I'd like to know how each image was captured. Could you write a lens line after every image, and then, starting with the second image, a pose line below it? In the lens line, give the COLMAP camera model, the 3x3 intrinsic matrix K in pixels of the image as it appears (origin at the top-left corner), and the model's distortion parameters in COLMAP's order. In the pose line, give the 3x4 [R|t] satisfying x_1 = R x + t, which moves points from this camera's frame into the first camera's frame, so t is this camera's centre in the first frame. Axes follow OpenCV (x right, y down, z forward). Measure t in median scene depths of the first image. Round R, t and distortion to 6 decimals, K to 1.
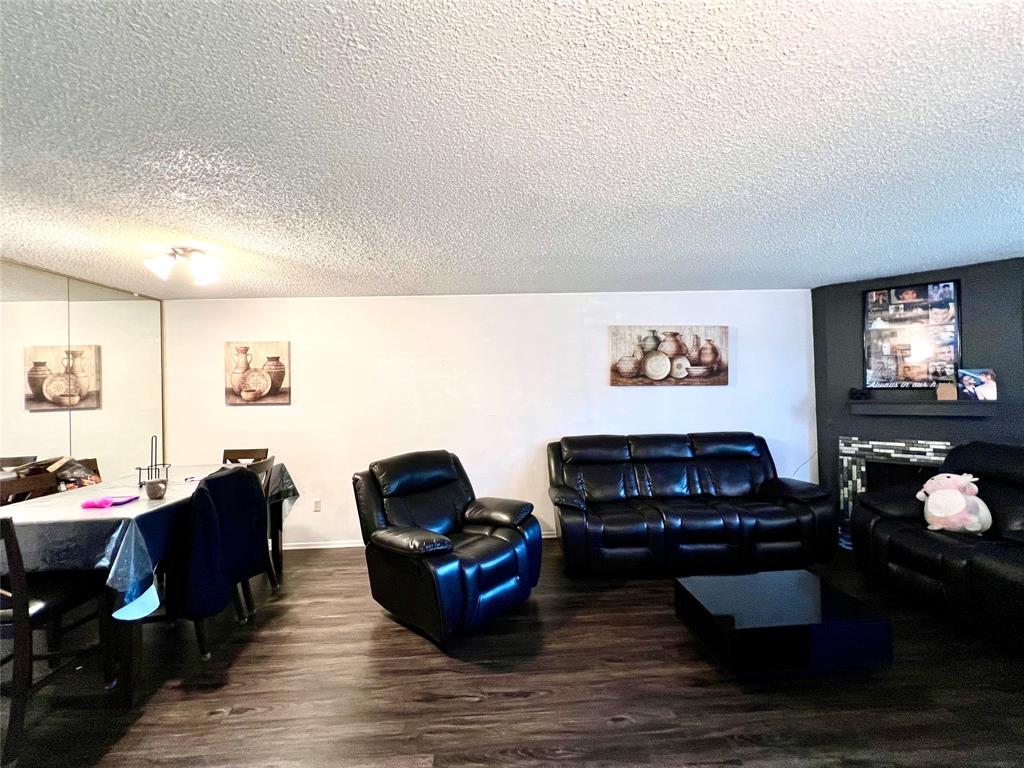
lens RADIAL K [[408.5, 0, 512.0], [0, 408.5, 384.6], [0, 0, 1]] dist [-0.001706, -0.000106]
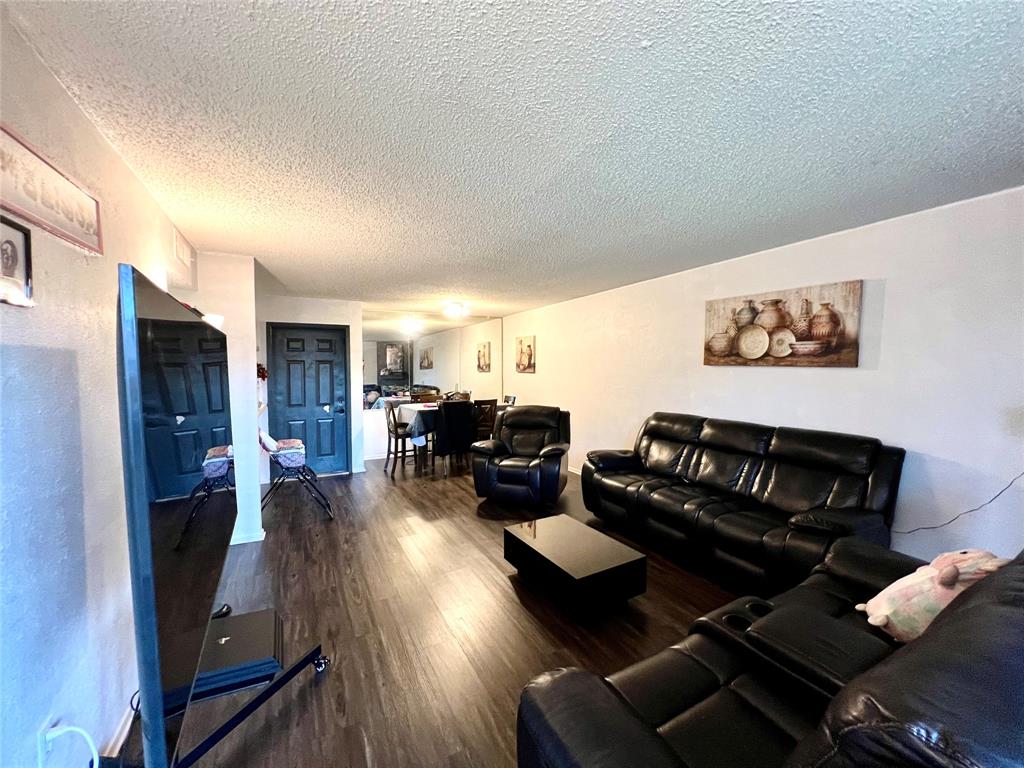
lens RADIAL K [[408.5, 0, 514.4], [0, 408.5, 384.7], [0, 0, 1]] dist [-0.001706, -0.000106]
pose [[0.435769, 0.059560, -0.898086, 0.908515], [0.008469, 0.997493, 0.070261, -0.022174], [0.900019, -0.038224, 0.434172, 0.184998]]
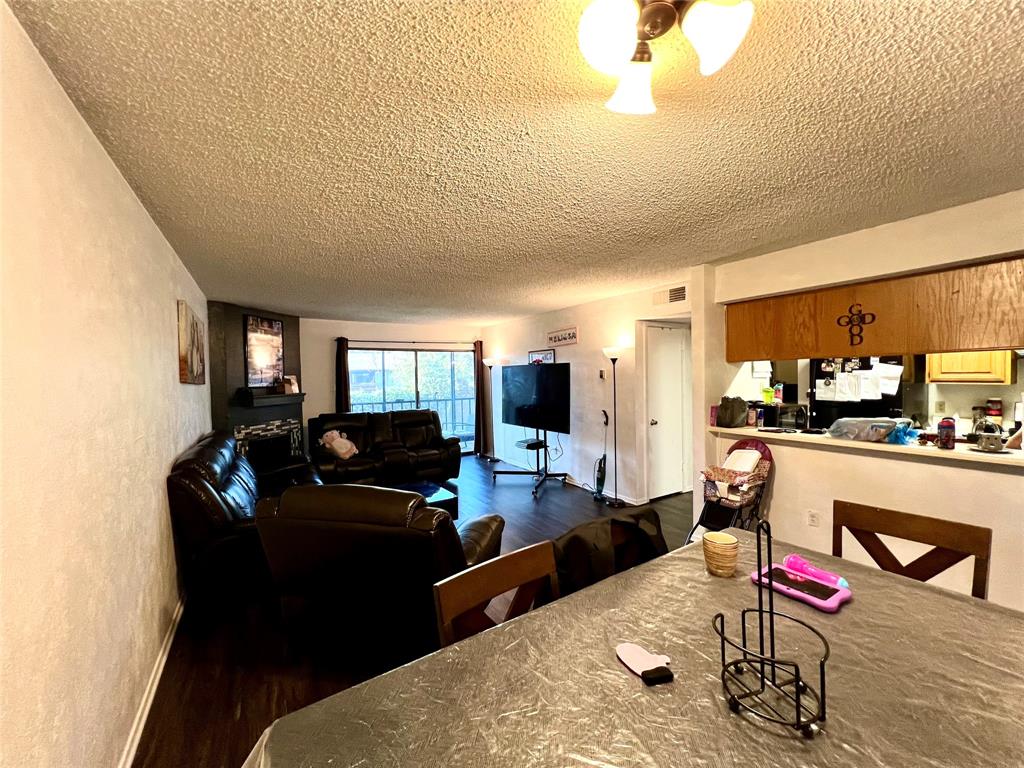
lens RADIAL K [[408.5, 0, 510.5], [0, 408.5, 381.1], [0, 0, 1]] dist [-0.001706, -0.000106]
pose [[-0.478672, 0.018961, 0.877789, -0.685961], [0.020206, 0.999740, -0.010577, 0.018144], [-0.877761, 0.012673, -0.478931, 0.834742]]
